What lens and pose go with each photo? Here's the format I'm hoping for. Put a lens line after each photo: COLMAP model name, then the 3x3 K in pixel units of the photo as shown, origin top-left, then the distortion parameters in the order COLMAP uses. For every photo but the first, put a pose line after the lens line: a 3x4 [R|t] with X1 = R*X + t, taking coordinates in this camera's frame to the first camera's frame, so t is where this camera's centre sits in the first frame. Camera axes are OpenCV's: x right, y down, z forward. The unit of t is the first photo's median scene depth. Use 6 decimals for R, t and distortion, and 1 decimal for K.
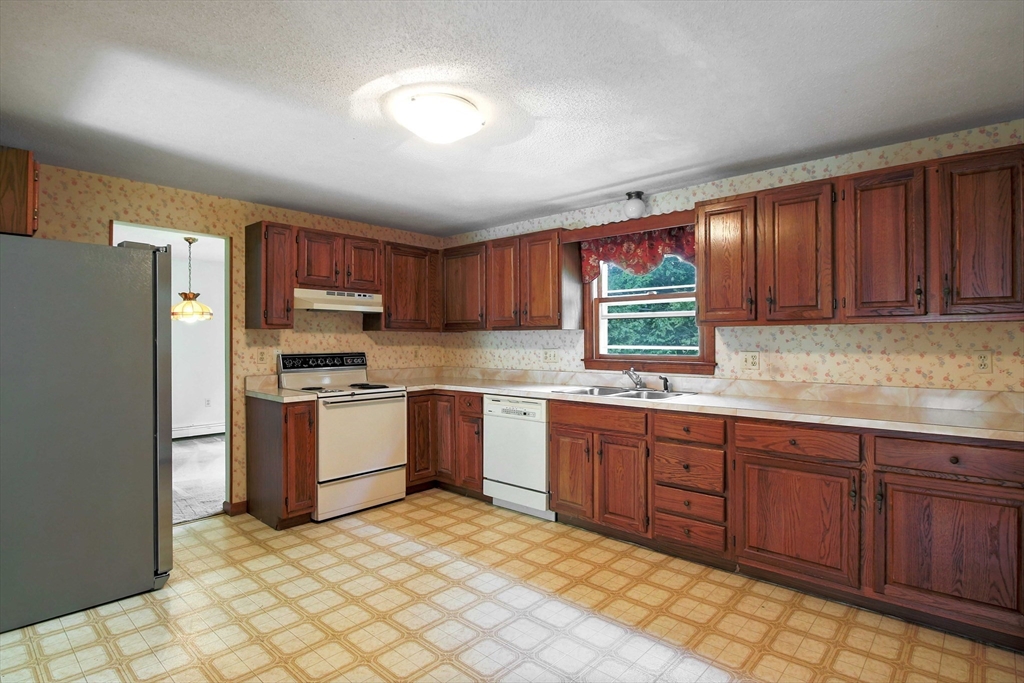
lens RADIAL K [[525.7, 0, 502.0], [0, 525.7, 335.8], [0, 0, 1]] dist [-0.021451, -0.000443]
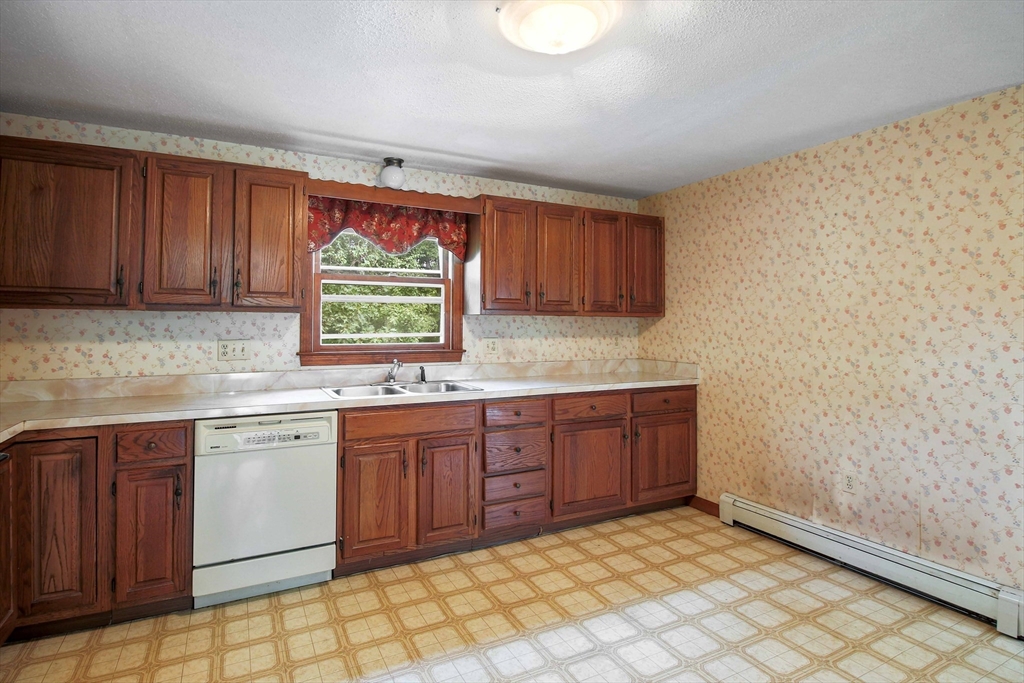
lens RADIAL K [[530.6, 0, 512.1], [0, 530.6, 306.3], [0, 0, 1]] dist [-0.001356, -0.011641]
pose [[0.327803, 0.037684, 0.943994, -0.594863], [-0.010978, 0.999289, -0.036080, 0.003164], [-0.944682, 0.001464, 0.327983, 0.604203]]
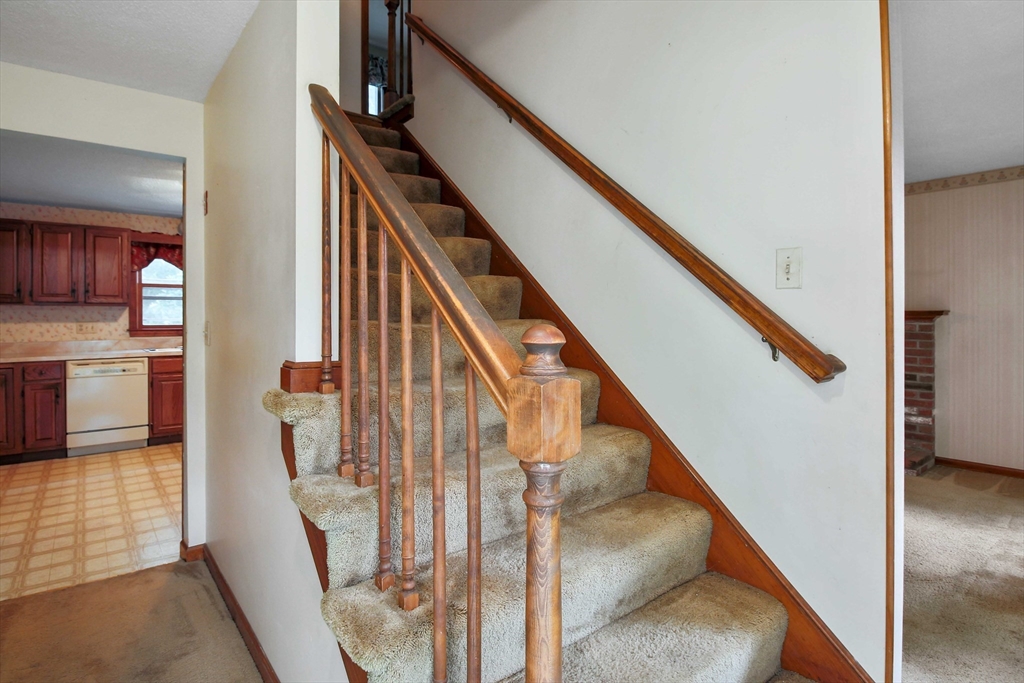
lens RADIAL K [[531.2, 0, 511.2], [0, 531.2, 320.5], [0, 0, 1]] dist [-0.003010, -0.012001]
pose [[0.137438, 0.002104, 0.990508, -1.308617], [-0.004487, 0.999989, -0.001502, 0.025491], [-0.990500, -0.004238, 0.137445, -0.152969]]
